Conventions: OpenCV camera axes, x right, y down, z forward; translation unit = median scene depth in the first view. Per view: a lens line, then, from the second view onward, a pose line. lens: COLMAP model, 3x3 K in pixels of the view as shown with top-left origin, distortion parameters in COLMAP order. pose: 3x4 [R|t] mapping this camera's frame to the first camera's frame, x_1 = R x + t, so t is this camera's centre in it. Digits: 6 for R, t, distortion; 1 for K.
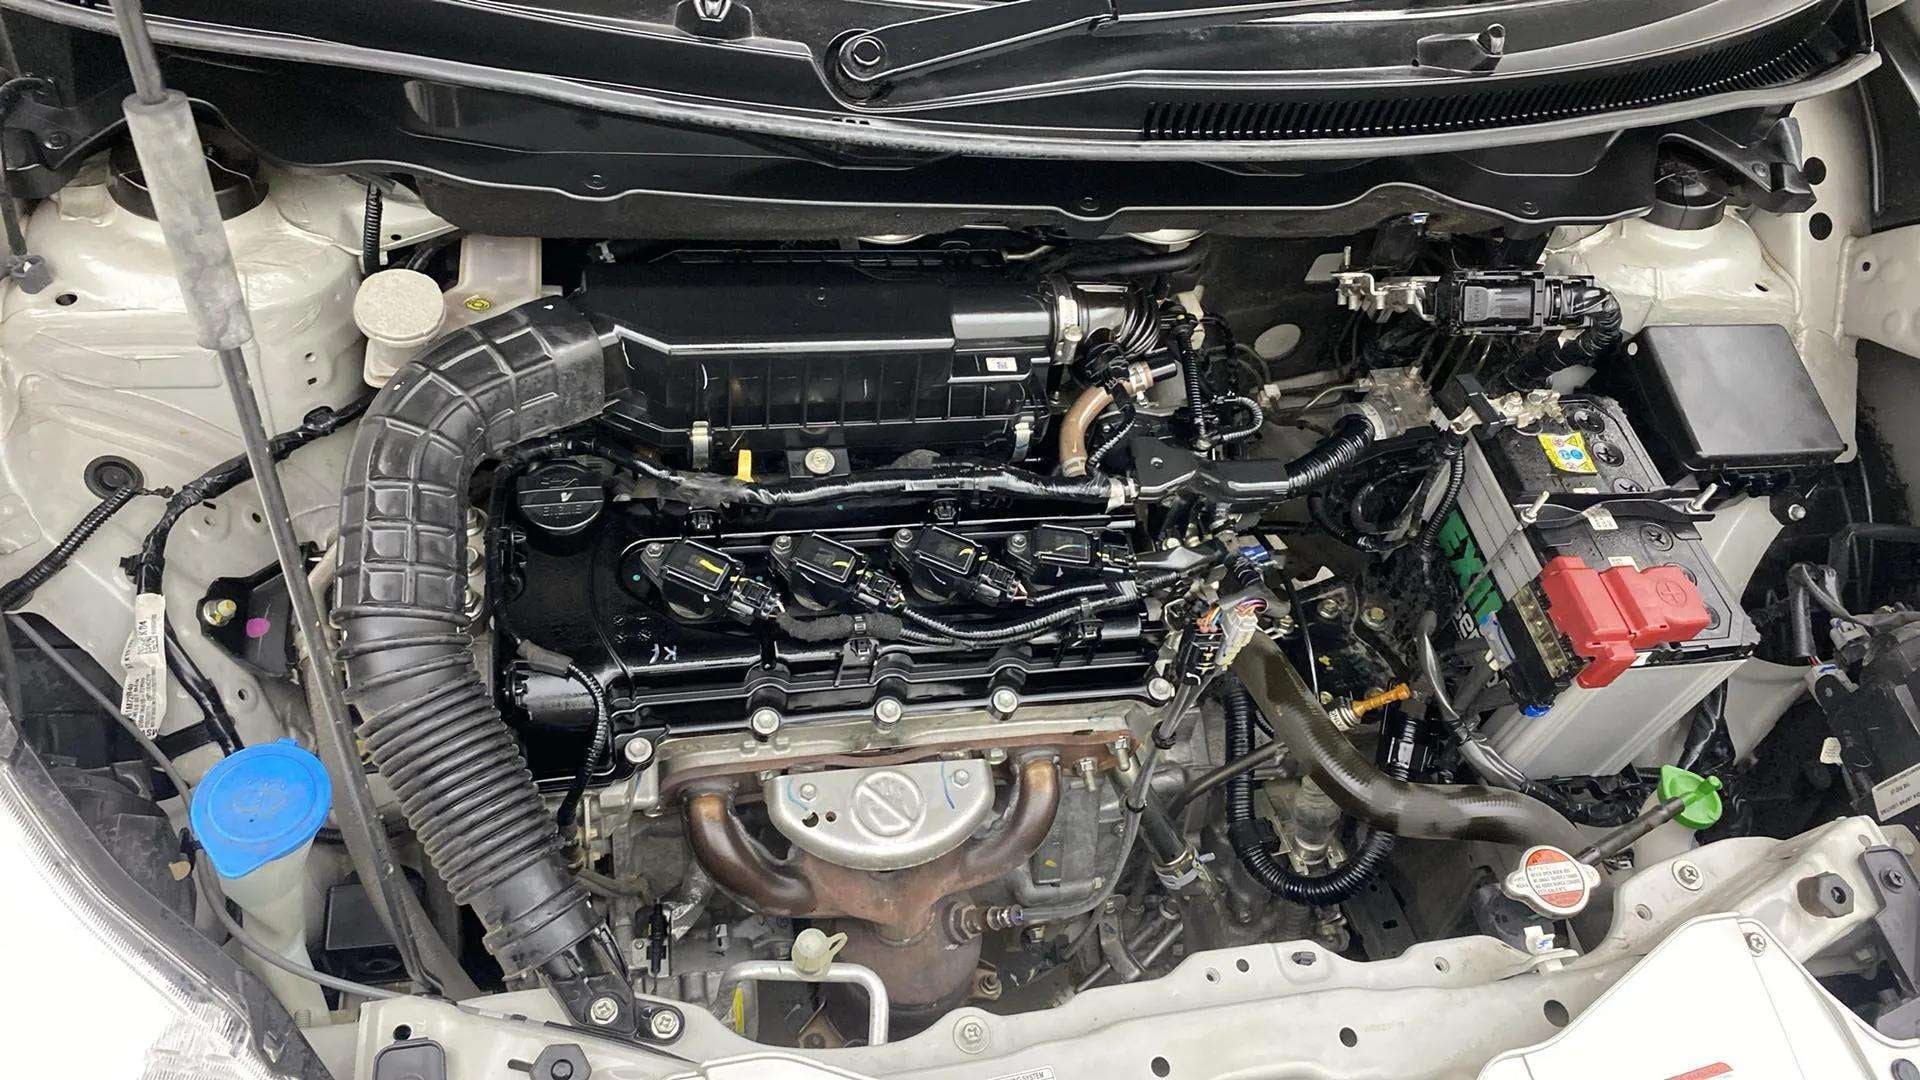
lens RADIAL K [[1588.2, 0, 960.0], [0, 1588.2, 540.0], [0, 0, 1]] dist [0.080134, -0.203741]
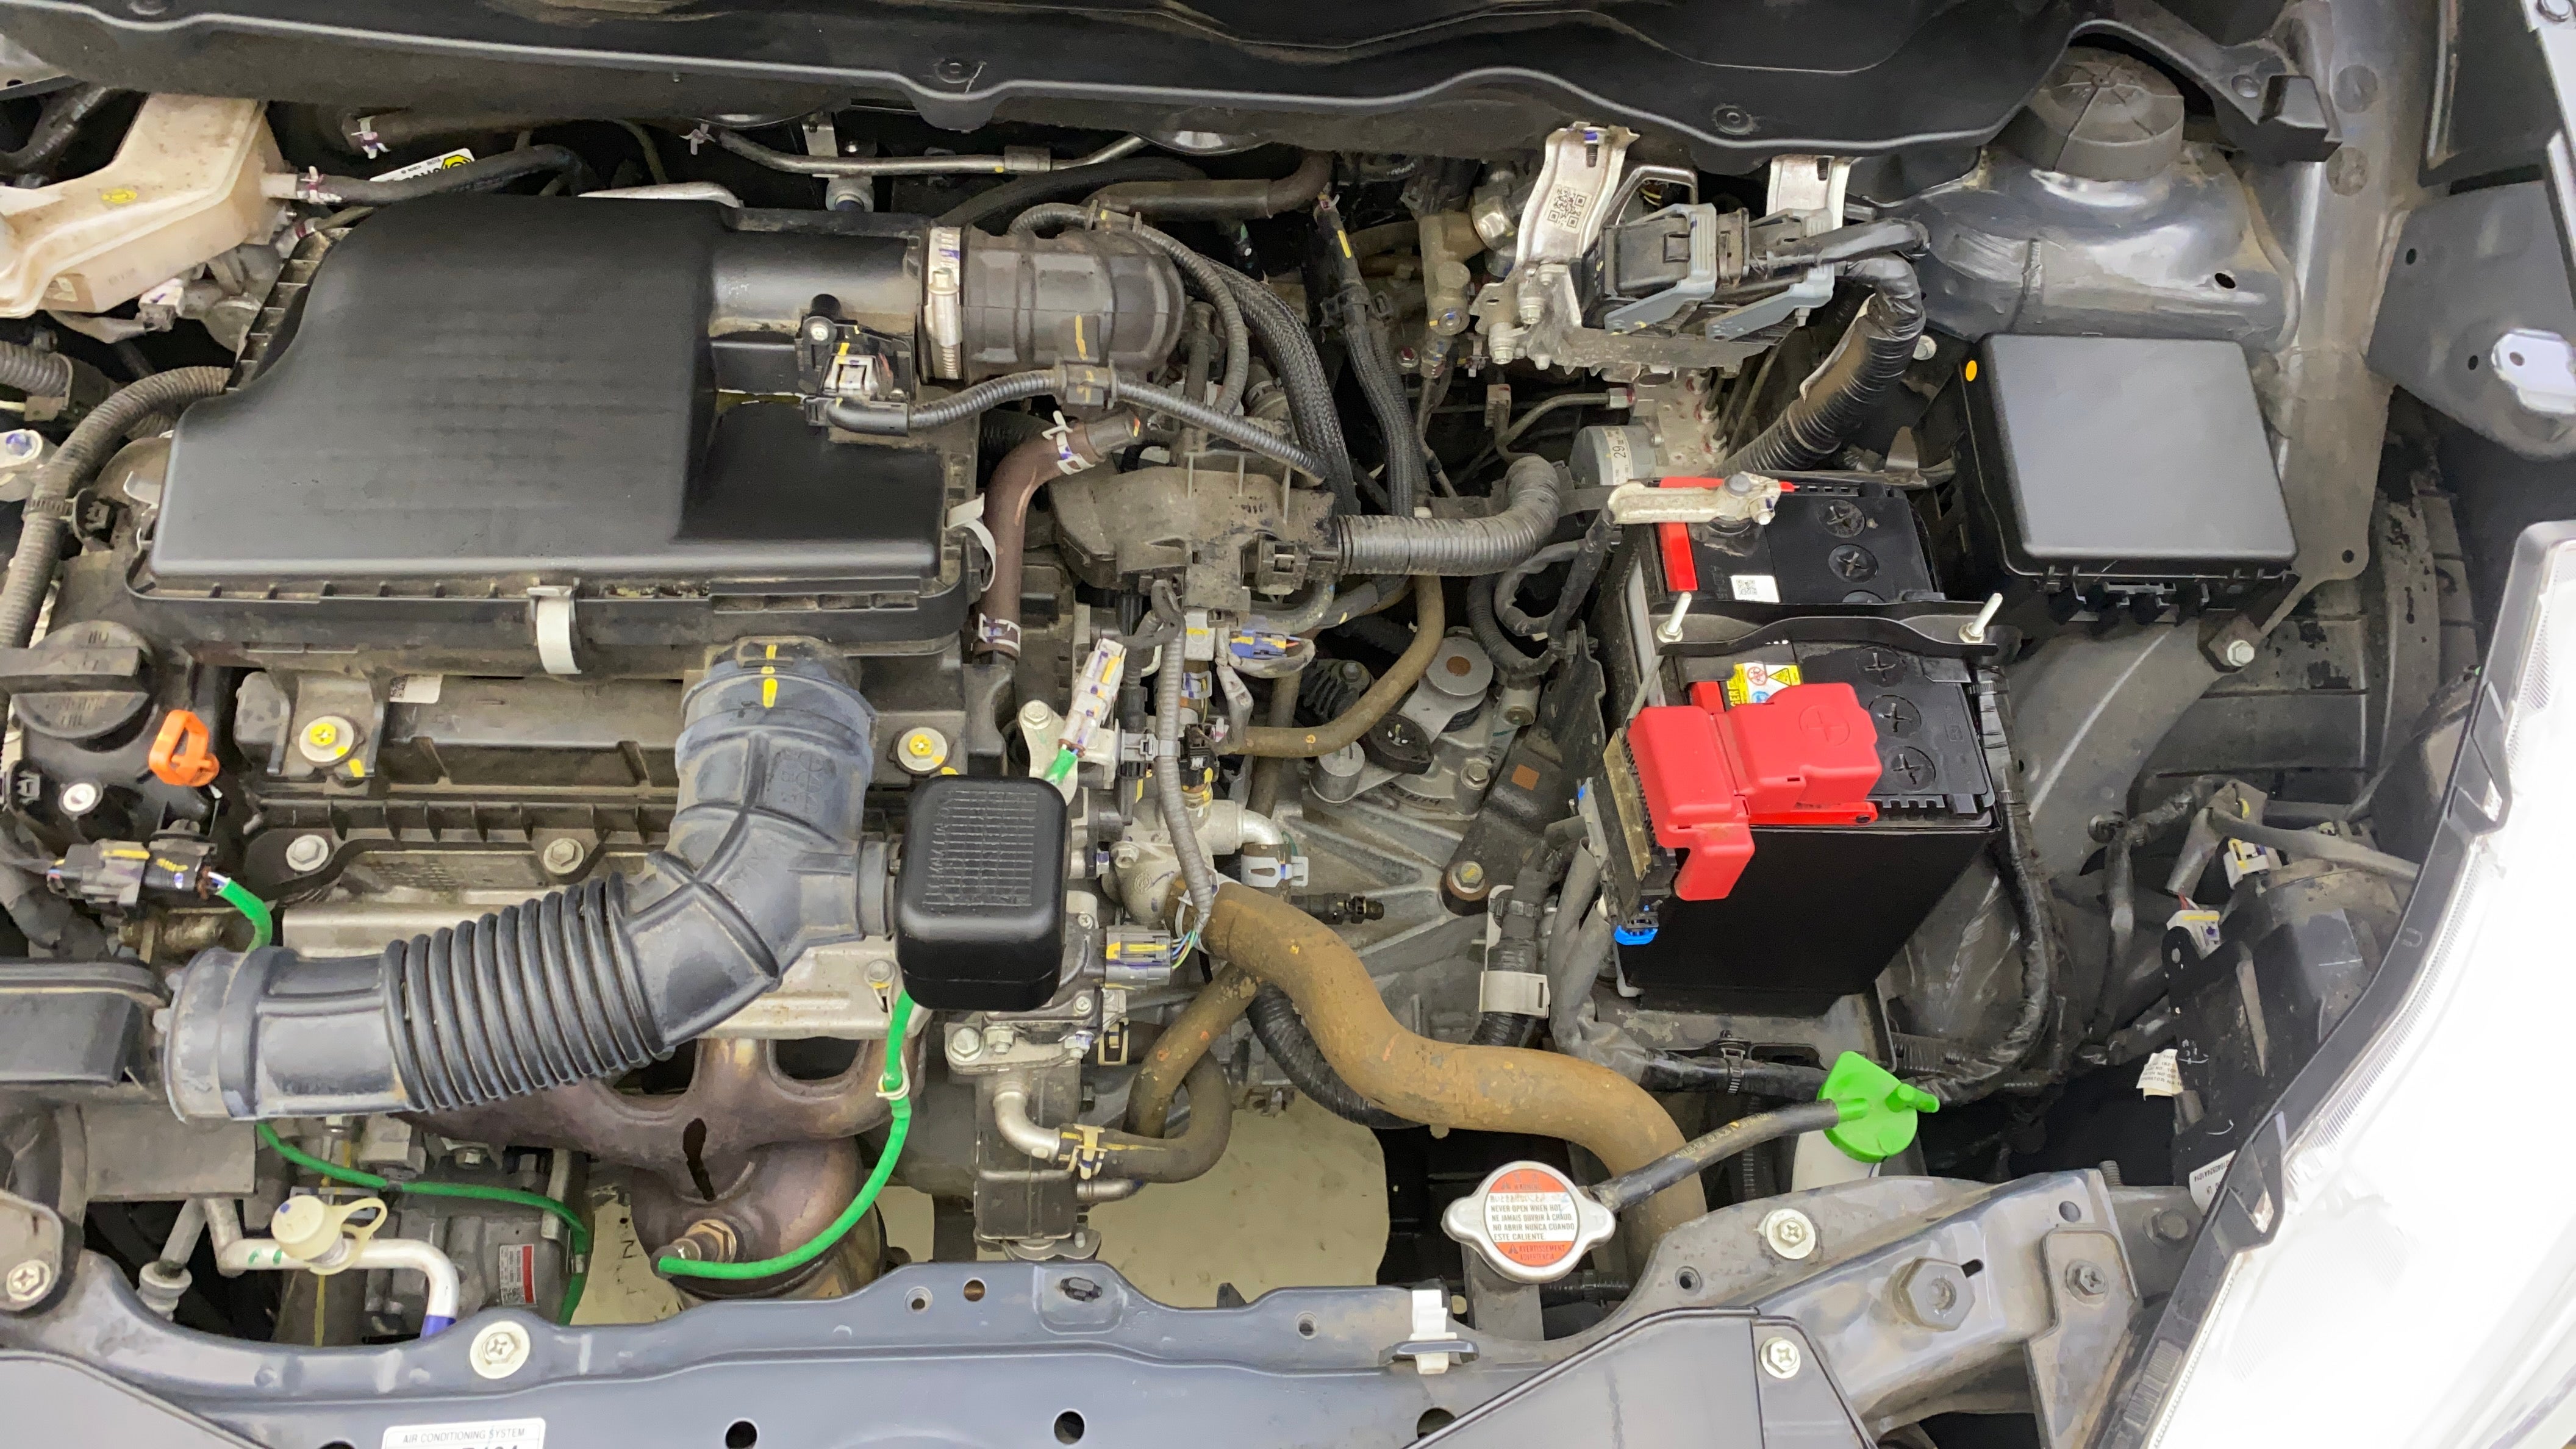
lens RADIAL K [[2130.8, 0, 1288.0], [0, 2130.8, 724.5], [0, 0, 1]] dist [0.080134, -0.203741]
pose [[0.986855, 0.070920, -0.145216, 0.342102], [-0.063103, 0.996335, 0.057752, -0.017495], [0.148779, -0.047830, 0.987713, 0.160223]]
